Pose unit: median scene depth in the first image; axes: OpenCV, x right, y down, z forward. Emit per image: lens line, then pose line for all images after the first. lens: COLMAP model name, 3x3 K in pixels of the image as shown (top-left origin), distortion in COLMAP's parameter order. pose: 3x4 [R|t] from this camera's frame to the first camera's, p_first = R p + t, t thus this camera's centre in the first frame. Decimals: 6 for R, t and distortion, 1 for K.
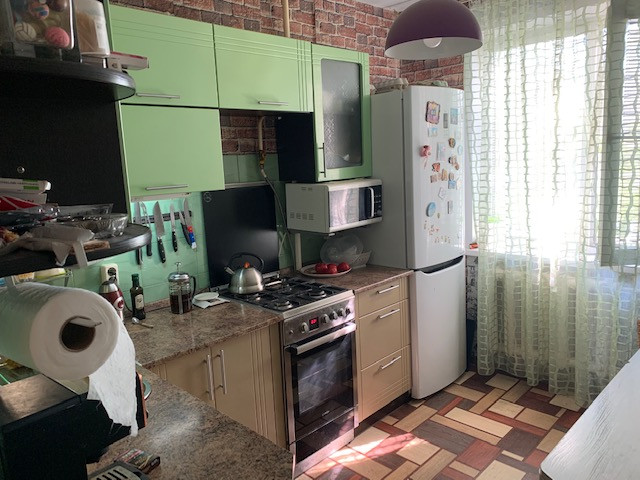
lens RADIAL K [[483.4, 0, 322.7], [0, 483.4, 240.0], [0, 0, 1]] dist [0.038326, -0.034635]
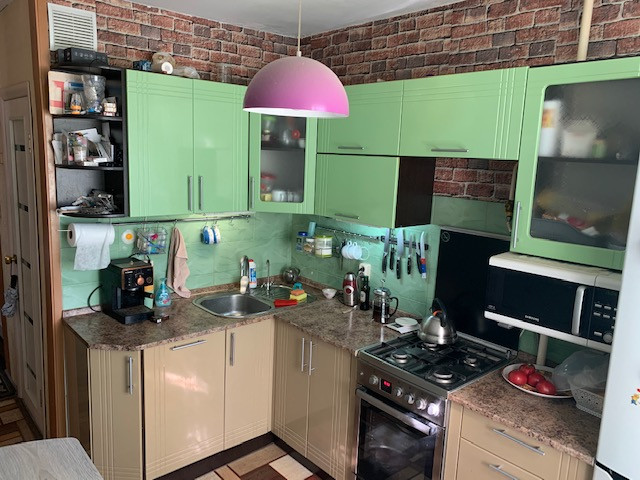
lens RADIAL K [[483.4, 0, 316.3], [0, 483.4, 231.7], [0, 0, 1]] dist [0.038326, -0.034635]
pose [[-0.081839, 0.201630, -0.976037, 0.735302], [-0.198935, 0.956310, 0.214235, -0.248430], [0.976590, 0.211701, -0.038152, 0.727016]]
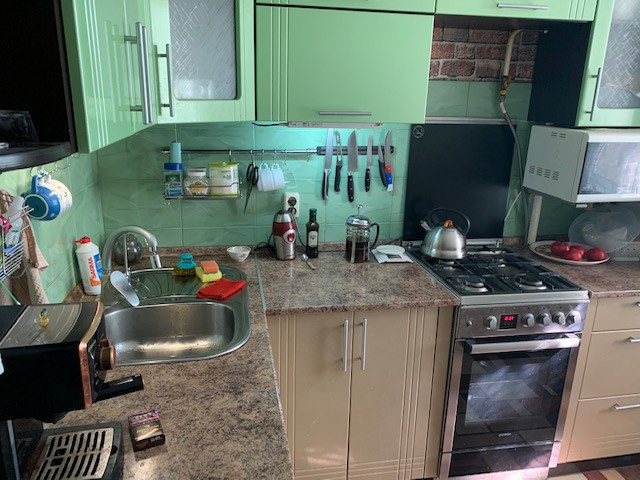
lens RADIAL K [[483.4, 0, 318.8], [0, 483.4, 239.8], [0, 0, 1]] dist [0.038326, -0.034635]
pose [[0.803101, 0.230596, -0.549413, 0.113266], [-0.155220, 0.971206, 0.180737, -0.032182], [0.575271, -0.059870, 0.815769, 0.210627]]
